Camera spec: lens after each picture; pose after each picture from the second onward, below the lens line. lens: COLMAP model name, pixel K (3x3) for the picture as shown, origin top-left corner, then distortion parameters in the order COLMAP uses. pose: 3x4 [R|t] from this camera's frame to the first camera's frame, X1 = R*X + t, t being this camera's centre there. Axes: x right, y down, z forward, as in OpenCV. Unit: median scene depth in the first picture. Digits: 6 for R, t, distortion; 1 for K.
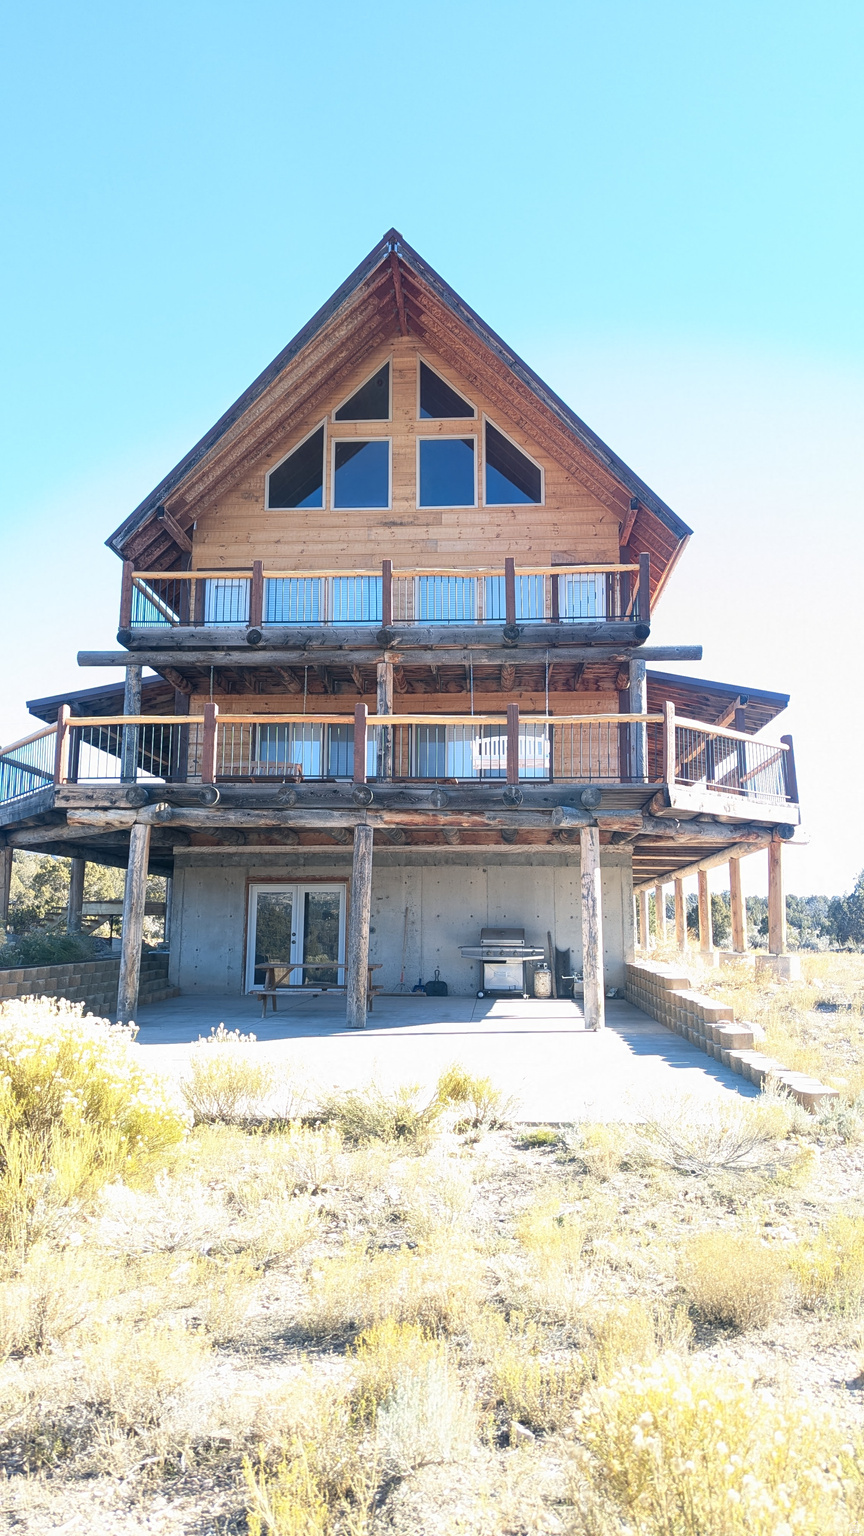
lens RADIAL K [[1089.8, 0, 434.7], [0, 1089.8, 757.2], [0, 0, 1]] dist [0.057854, -0.002230]
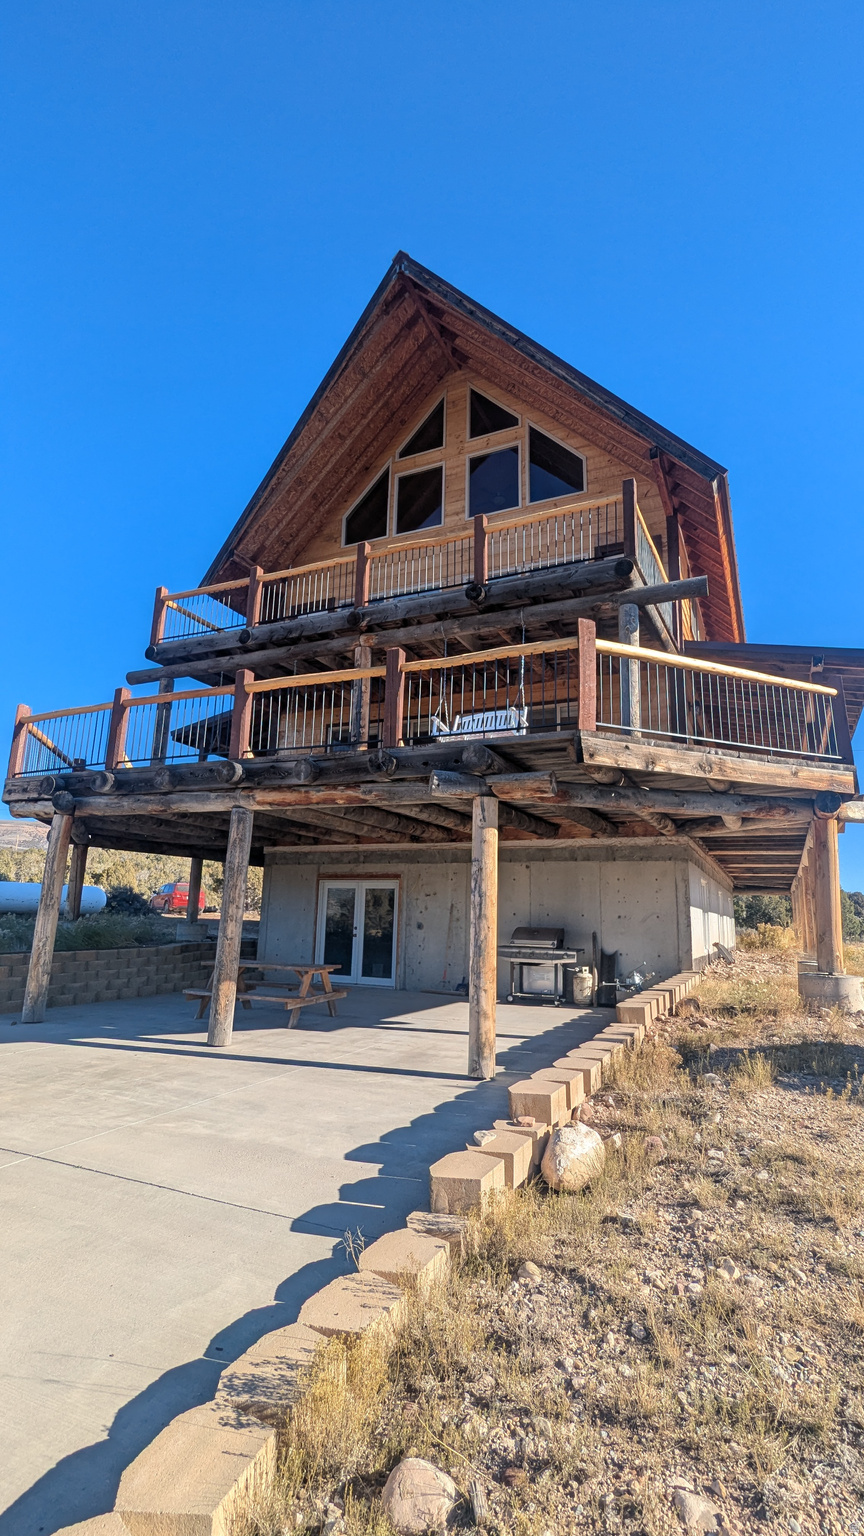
lens RADIAL K [[722.8, 0, 432.6], [0, 722.8, 770.2], [0, 0, 1]] dist [-0.000826, -0.000151]
pose [[0.926687, -0.056469, -0.371568, 0.209399], [0.039458, 0.997802, -0.053233, 0.050018], [0.373758, 0.034668, 0.926878, 0.375852]]
